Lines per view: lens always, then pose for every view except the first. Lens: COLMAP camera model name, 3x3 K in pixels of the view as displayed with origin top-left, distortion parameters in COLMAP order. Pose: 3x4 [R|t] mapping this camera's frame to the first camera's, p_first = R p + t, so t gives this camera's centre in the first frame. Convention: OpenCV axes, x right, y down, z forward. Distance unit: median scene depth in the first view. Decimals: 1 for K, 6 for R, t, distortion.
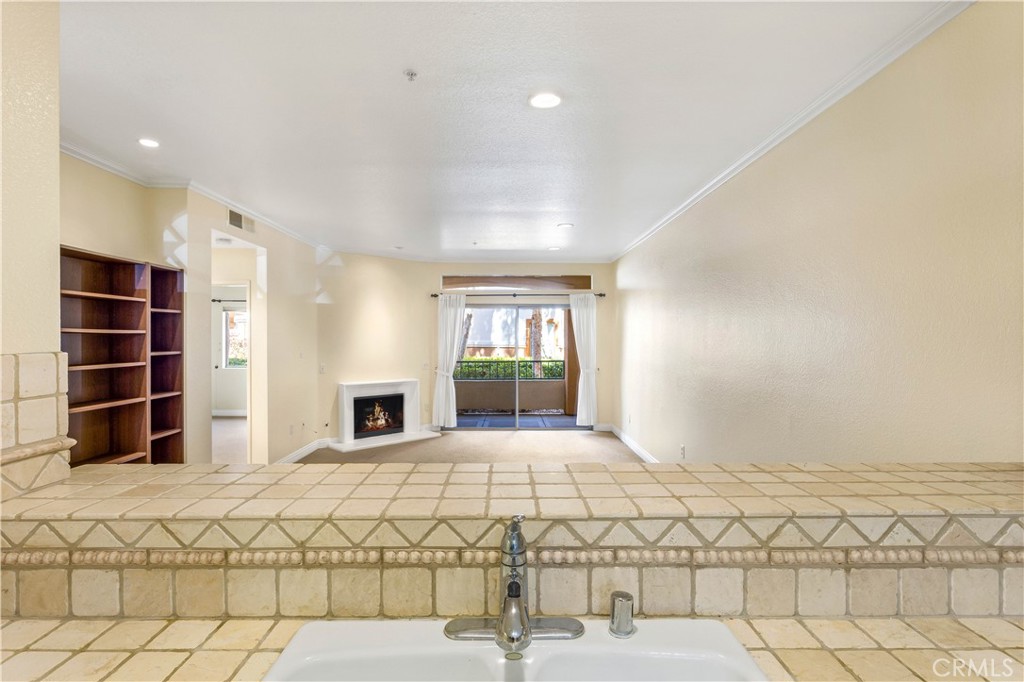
lens RADIAL K [[518.6, 0, 512.0], [0, 518.6, 341.0], [0, 0, 1]] dist [-0.001498, 0.000306]
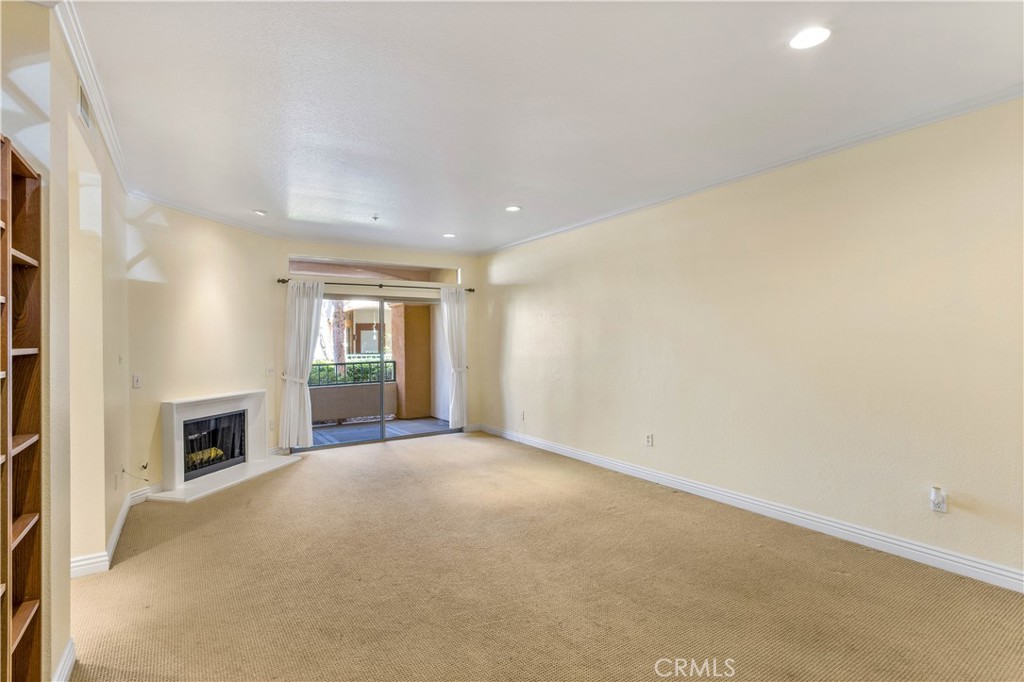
lens RADIAL K [[489.8, 0, 510.5], [0, 489.8, 339.0], [0, 0, 1]] dist [0.002813, 0.000422]
pose [[0.842338, -0.006368, 0.538913, -0.513510], [0.012630, 0.999889, -0.007926, 0.020298], [-0.538802, 0.013483, 0.842324, 0.387651]]
